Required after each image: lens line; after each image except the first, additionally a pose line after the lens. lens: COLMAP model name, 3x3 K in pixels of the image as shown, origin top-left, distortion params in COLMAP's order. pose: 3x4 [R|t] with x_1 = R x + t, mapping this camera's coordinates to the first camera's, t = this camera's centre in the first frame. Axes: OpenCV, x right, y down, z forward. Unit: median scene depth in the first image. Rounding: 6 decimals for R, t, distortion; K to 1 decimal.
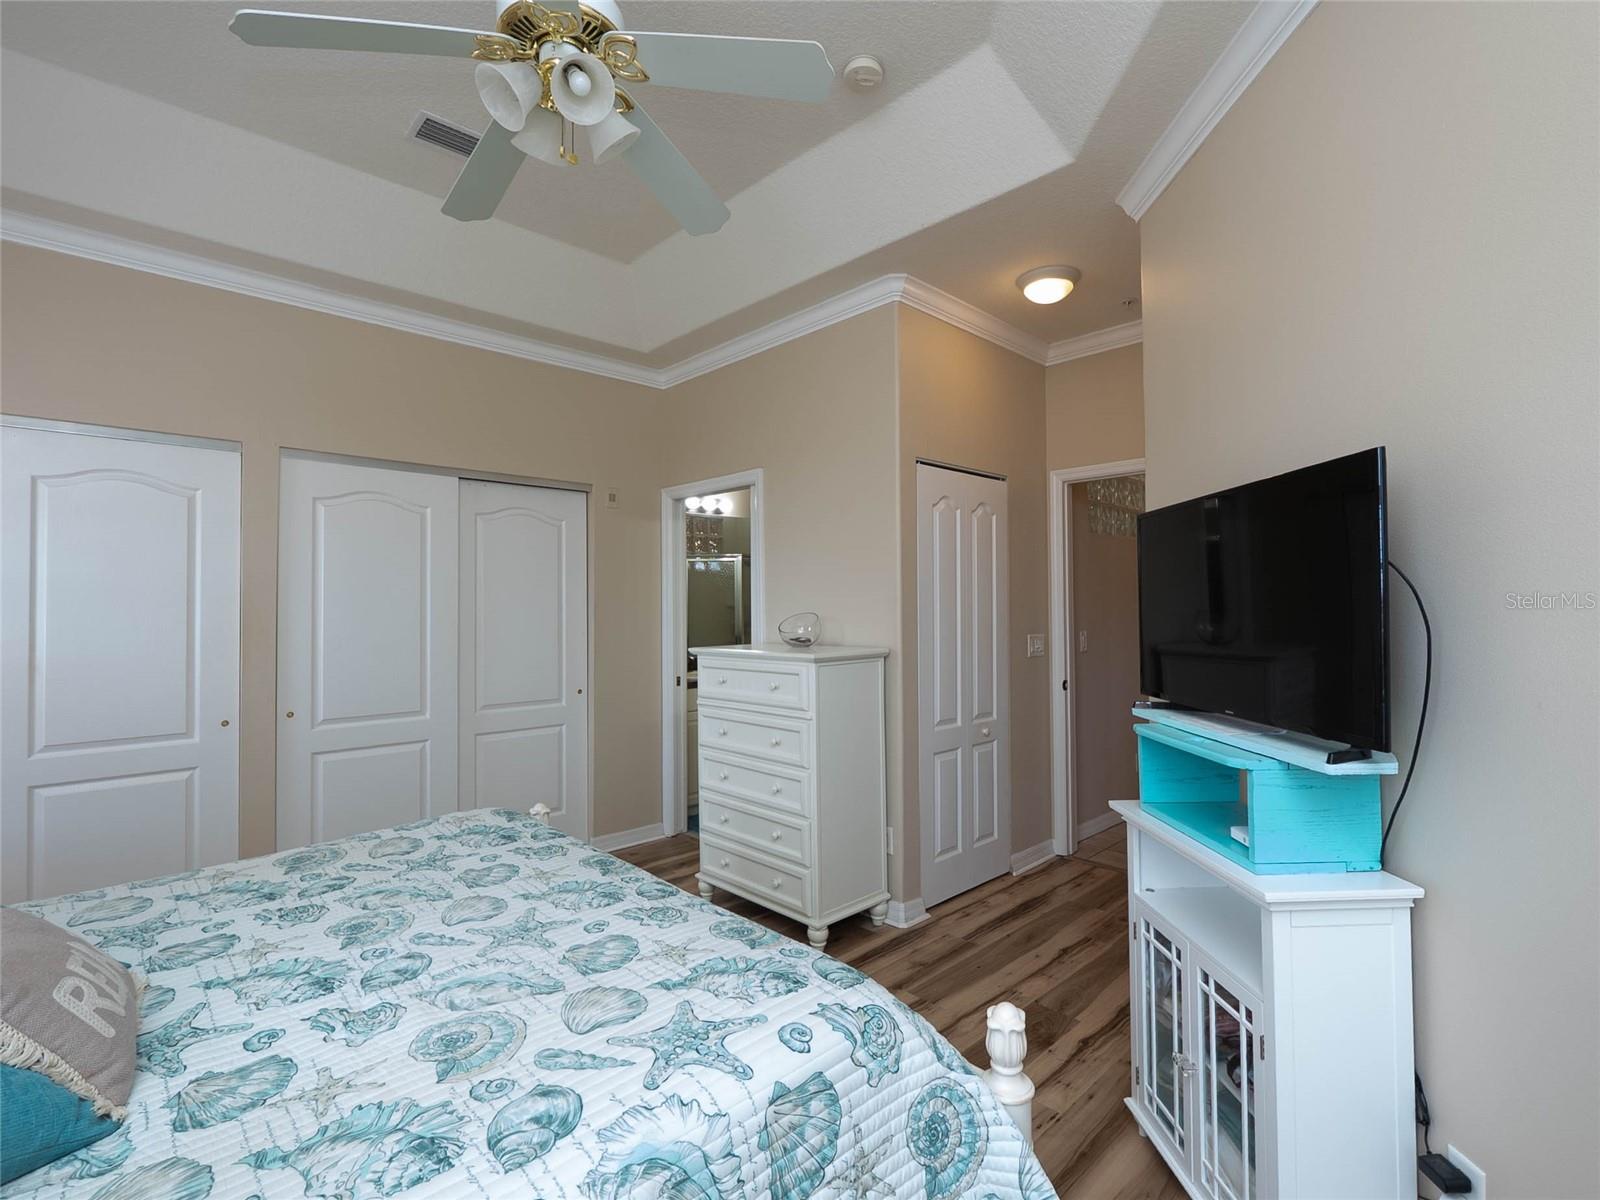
lens RADIAL K [[757.9, 0, 805.8], [0, 757.9, 595.5], [0, 0, 1]] dist [-0.009150, -0.000077]
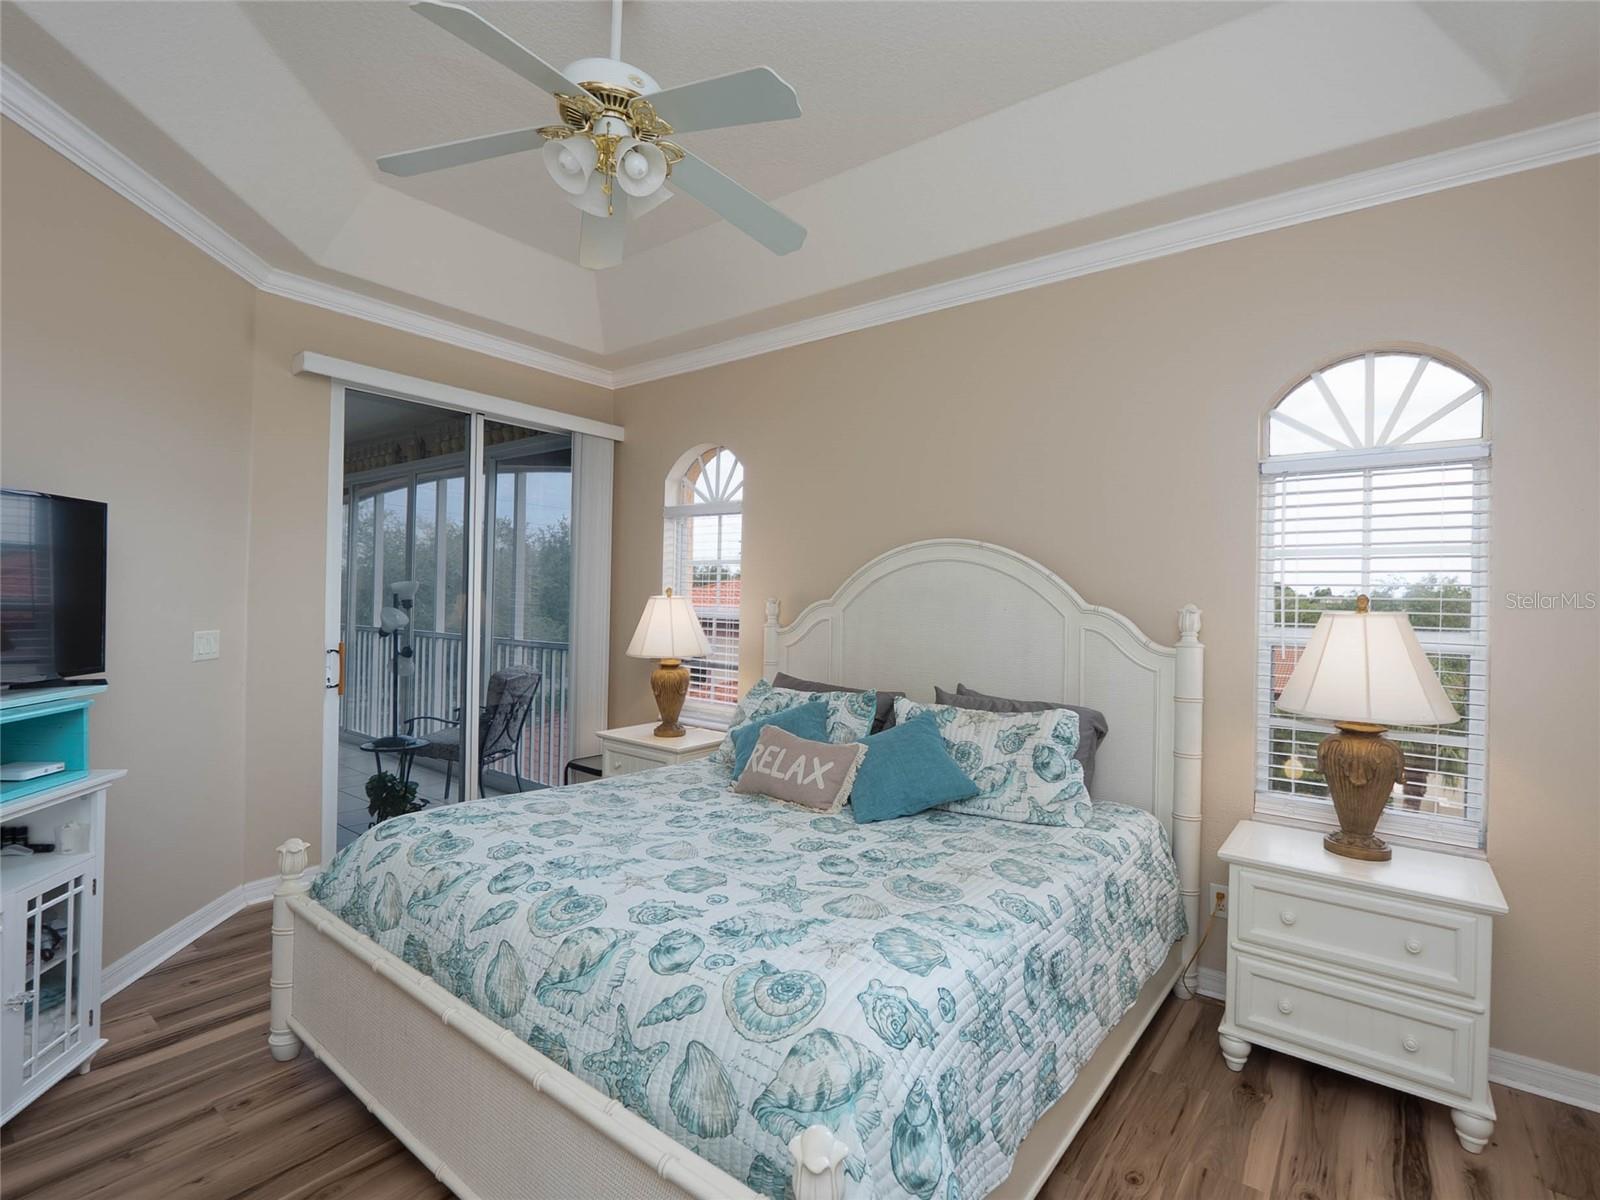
lens RADIAL K [[755.8, 0, 807.6], [0, 755.8, 594.6], [0, 0, 1]] dist [-0.007664, -0.000704]
pose [[-0.988914, -0.014431, -0.147786, -0.412380], [-0.011274, 0.999690, -0.022177, 0.028625], [0.148061, -0.020265, -0.988771, 1.968000]]
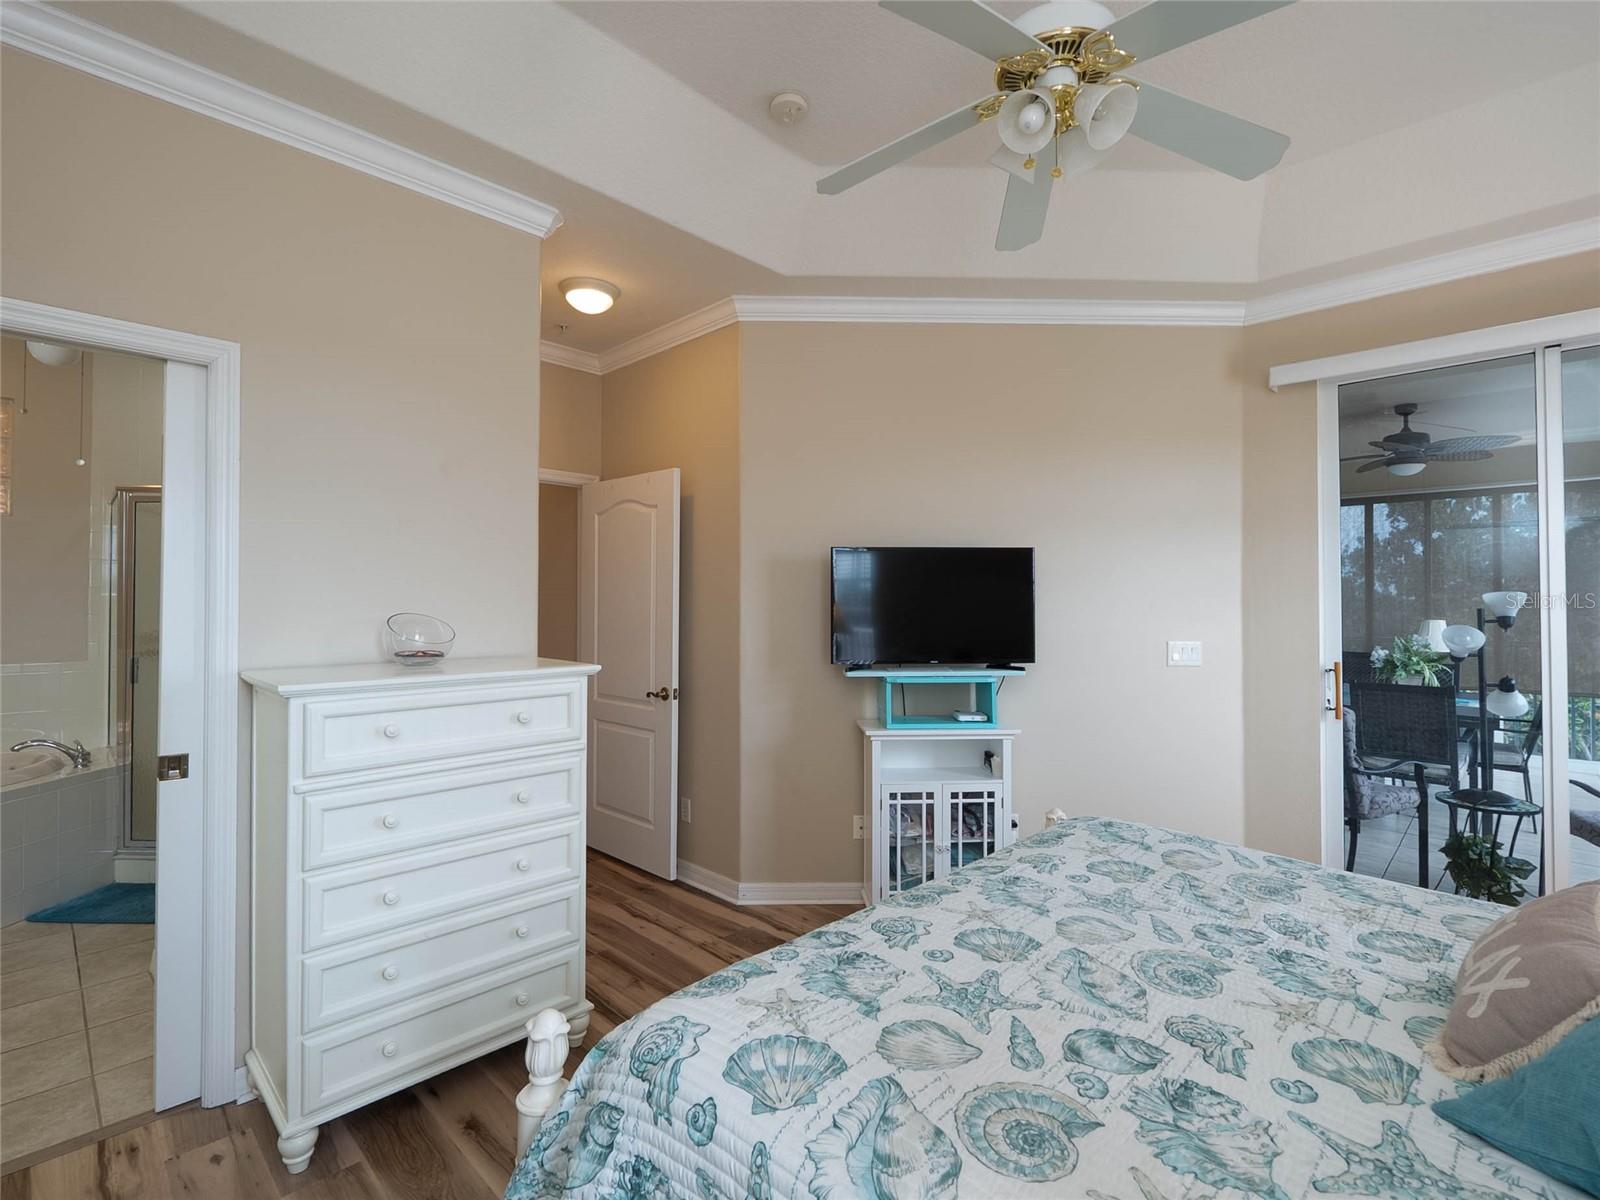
lens RADIAL K [[756.6, 0, 806.6], [0, 756.6, 595.2], [0, 0, 1]] dist [-0.006704, 0.000205]
pose [[-0.036369, 0.017324, 0.999188, -1.209056], [-0.019661, 0.999644, -0.018047, 0.021735], [-0.999145, -0.020301, -0.036015, 1.232272]]
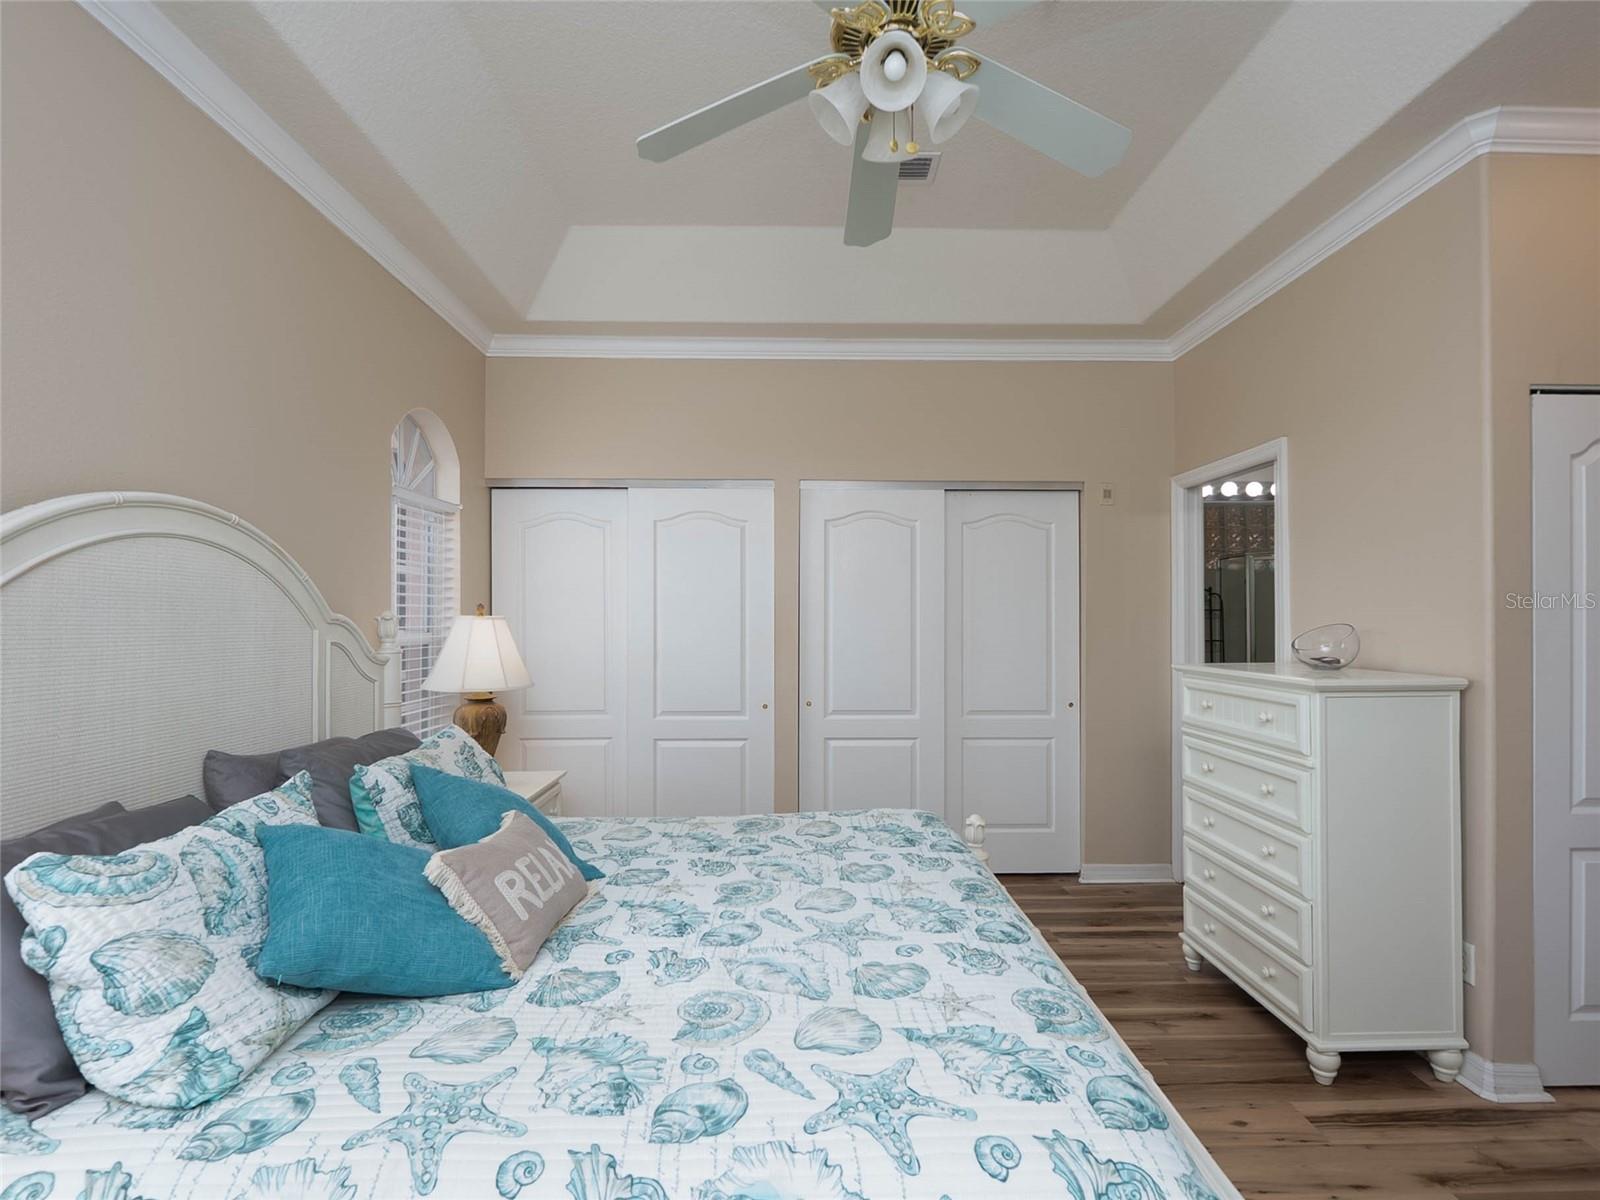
lens RADIAL K [[774.0, 0, 802.7], [0, 774.0, 614.2], [0, 0, 1]] dist [-0.007122, -0.001002]
pose [[0.730802, 0.004625, -0.682574, 0.241859], [0.006076, 0.999893, 0.013281, 0.000073], [0.682563, -0.013853, 0.730696, 0.168893]]
